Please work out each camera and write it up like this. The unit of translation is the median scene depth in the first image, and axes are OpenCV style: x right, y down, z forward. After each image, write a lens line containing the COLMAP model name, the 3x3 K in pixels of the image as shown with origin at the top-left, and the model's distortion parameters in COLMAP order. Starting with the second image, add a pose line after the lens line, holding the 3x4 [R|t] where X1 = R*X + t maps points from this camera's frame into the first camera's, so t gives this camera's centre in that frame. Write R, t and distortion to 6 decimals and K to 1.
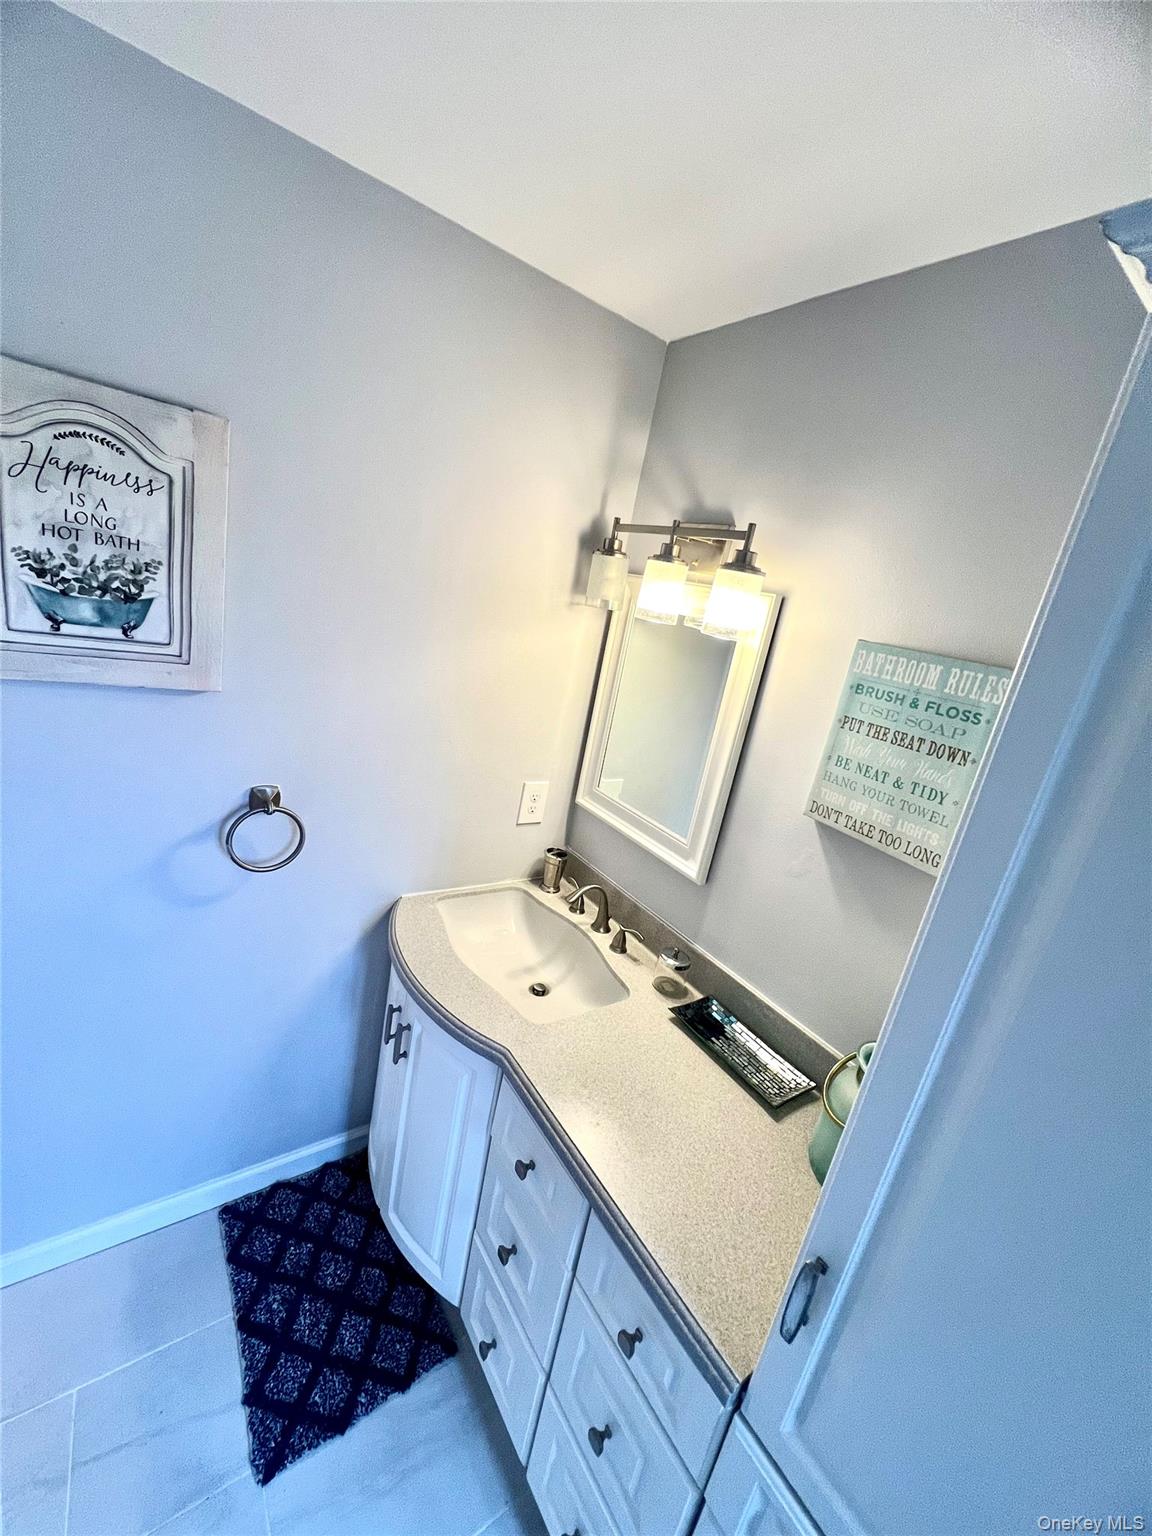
lens RADIAL K [[613.1, 0, 580.1], [0, 613.1, 766.6], [0, 0, 1]] dist [-0.000287, -0.000091]
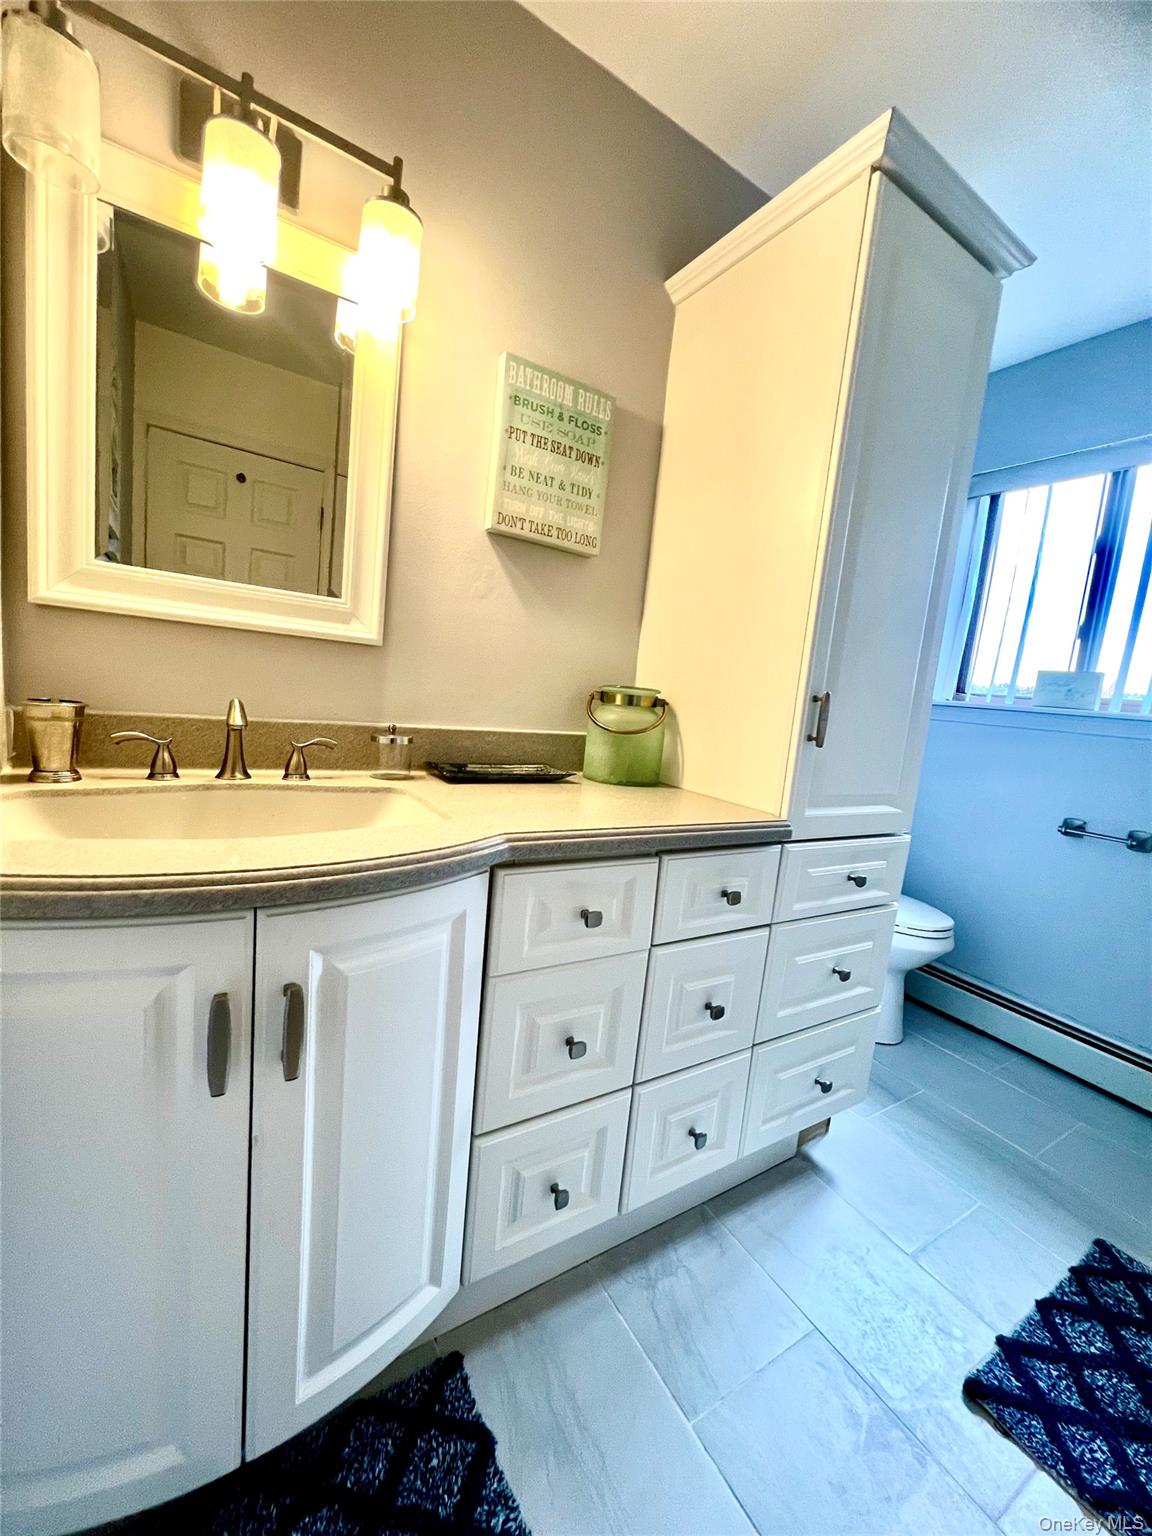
lens RADIAL K [[613.1, 0, 576.9], [0, 613.1, 772.0], [0, 0, 1]] dist [-0.000287, -0.000091]
pose [[0.067454, -0.301658, 0.951027, -0.745919], [0.186488, 0.940211, 0.285000, 0.197155], [-0.980139, 0.158131, 0.119676, 0.786488]]
